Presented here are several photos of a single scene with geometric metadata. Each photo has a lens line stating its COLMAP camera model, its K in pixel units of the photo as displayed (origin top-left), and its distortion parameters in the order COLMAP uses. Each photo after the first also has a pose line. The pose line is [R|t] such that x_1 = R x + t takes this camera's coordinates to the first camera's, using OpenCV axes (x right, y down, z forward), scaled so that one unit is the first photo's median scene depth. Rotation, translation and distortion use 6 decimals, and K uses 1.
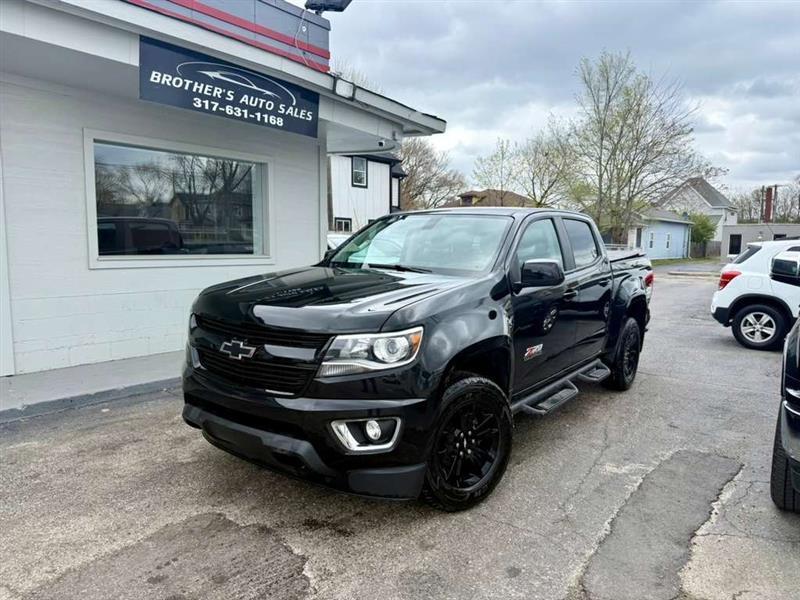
lens RADIAL K [[562.9, 0, 400.1], [0, 562.9, 308.2], [0, 0, 1]] dist [0.023450, -0.037556]
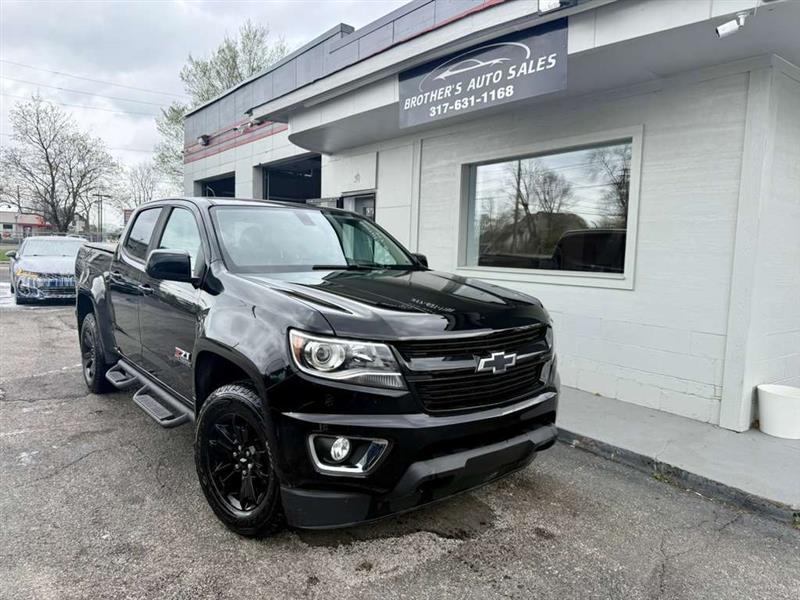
lens RADIAL K [[562.9, 0, 399.9], [0, 562.9, 306.8], [0, 0, 1]] dist [0.023450, -0.037556]
pose [[-0.245083, 0.070141, -0.966961, 0.630344], [-0.148151, 0.982956, 0.108851, -0.122546], [0.958116, 0.169933, -0.230515, 1.208998]]
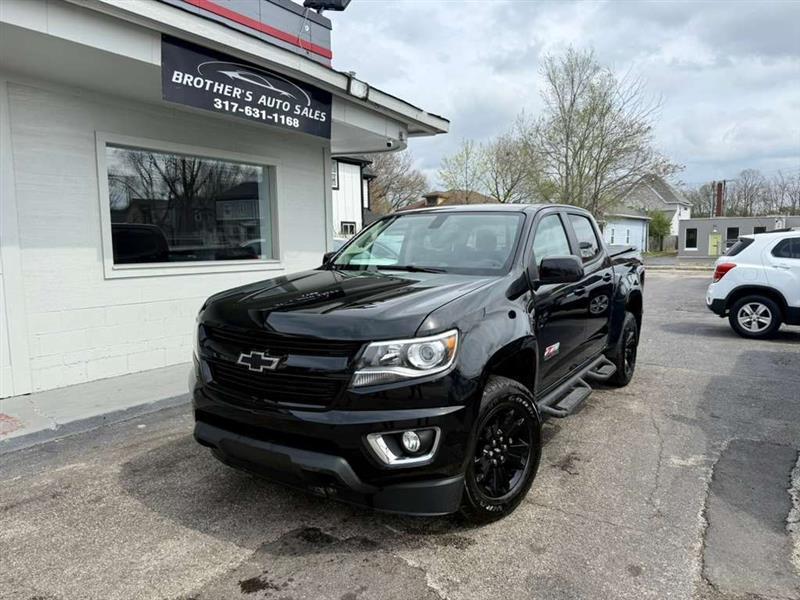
lens RADIAL K [[562.9, 0, 399.1], [0, 562.9, 310.2], [0, 0, 1]] dist [0.023450, -0.037556]
pose [[0.997270, -0.031915, 0.066588, -0.123246], [0.031826, 0.999491, 0.002398, -0.003356], [-0.066631, -0.000272, 0.997778, 0.015677]]
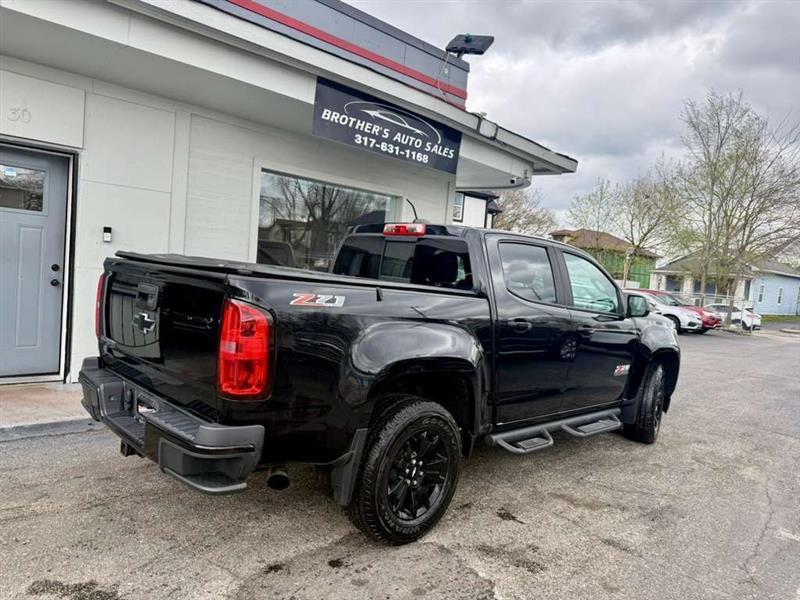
lens RADIAL K [[562.9, 0, 388.9], [0, 562.9, 311.3], [0, 0, 1]] dist [0.023450, -0.037556]
pose [[0.985524, 0.074038, -0.152512, -0.110667], [-0.081777, 0.995629, -0.045108, 0.006352], [0.148506, 0.056927, 0.987272, -0.032620]]
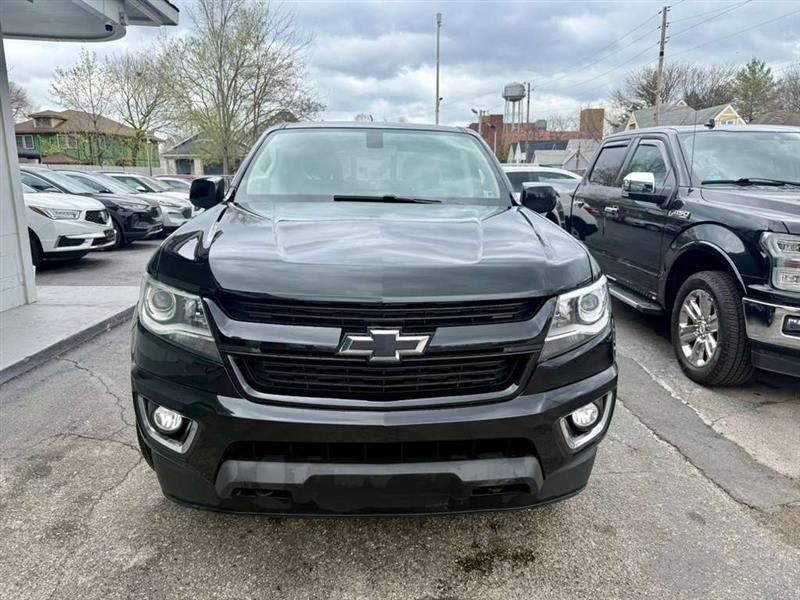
lens RADIAL K [[562.9, 0, 395.2], [0, 562.9, 302.1], [0, 0, 1]] dist [0.023450, -0.037556]
pose [[0.771968, -0.148360, 0.618106, -0.330482], [0.082005, 0.987500, 0.134606, -0.025240], [-0.630350, -0.053224, 0.774485, 0.281625]]
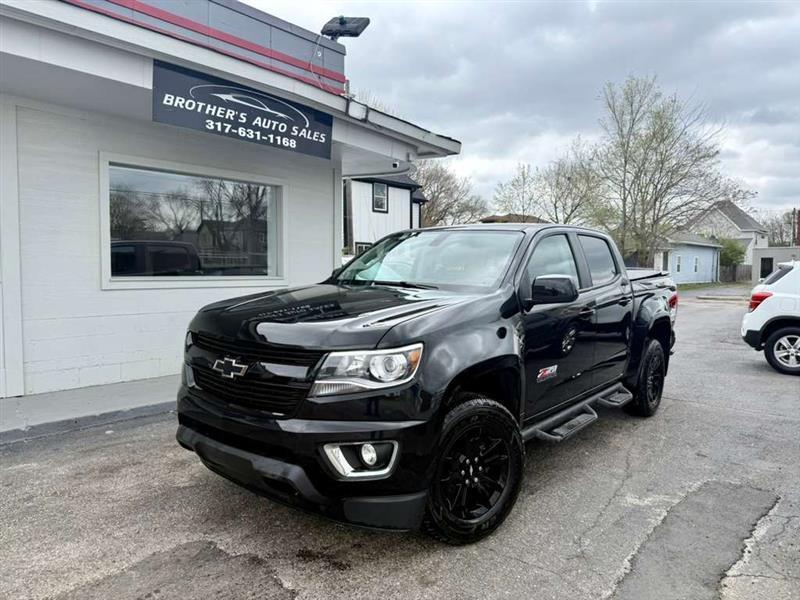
lens RADIAL K [[562.9, 0, 396.4], [0, 562.9, 304.3], [0, 0, 1]] dist [0.023450, -0.037556]
pose [[0.998873, -0.001096, -0.047448, 0.020513], [-0.001378, 0.998642, -0.052081, 0.007934], [0.047440, 0.052088, 0.997515, 0.026942]]
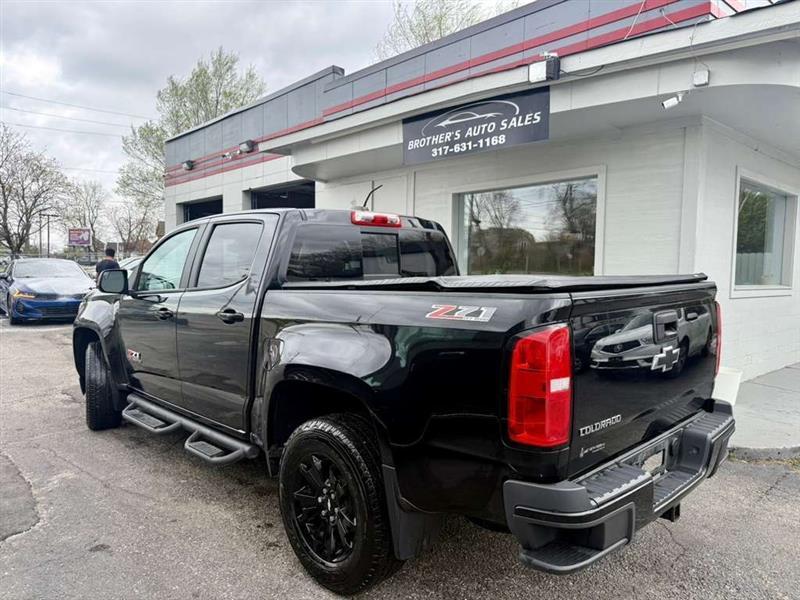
lens RADIAL K [[562.9, 0, 397.7], [0, 562.9, 309.1], [0, 0, 1]] dist [0.023450, -0.037556]
pose [[-0.164965, 0.051063, -0.984977, 0.840492], [-0.133589, 0.988299, 0.073609, -0.108832], [0.977211, 0.143725, -0.156213, 1.137207]]
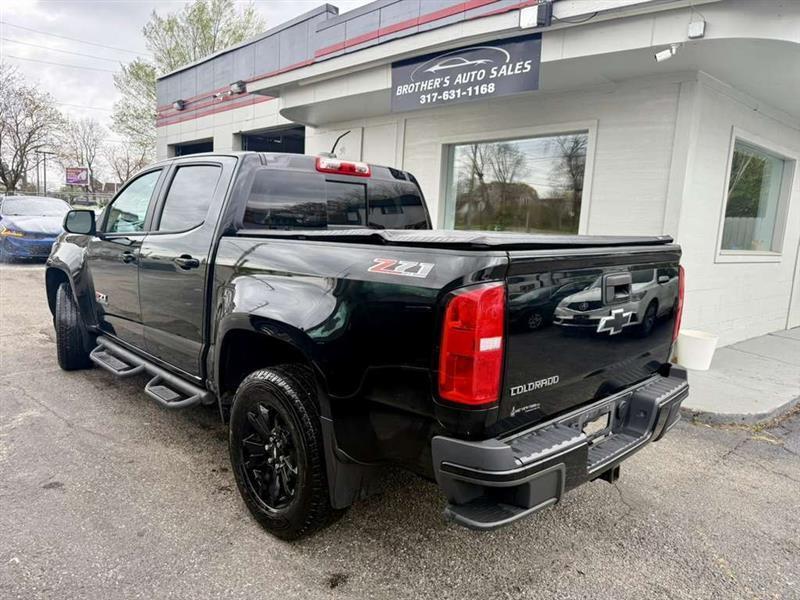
lens RADIAL K [[562.9, 0, 394.1], [0, 562.9, 308.8], [0, 0, 1]] dist [0.023450, -0.037556]
pose [[-0.172587, 0.127322, -0.976731, 0.825705], [-0.169869, 0.972906, 0.156839, -0.114314], [0.970236, 0.192984, -0.146283, 1.173004]]
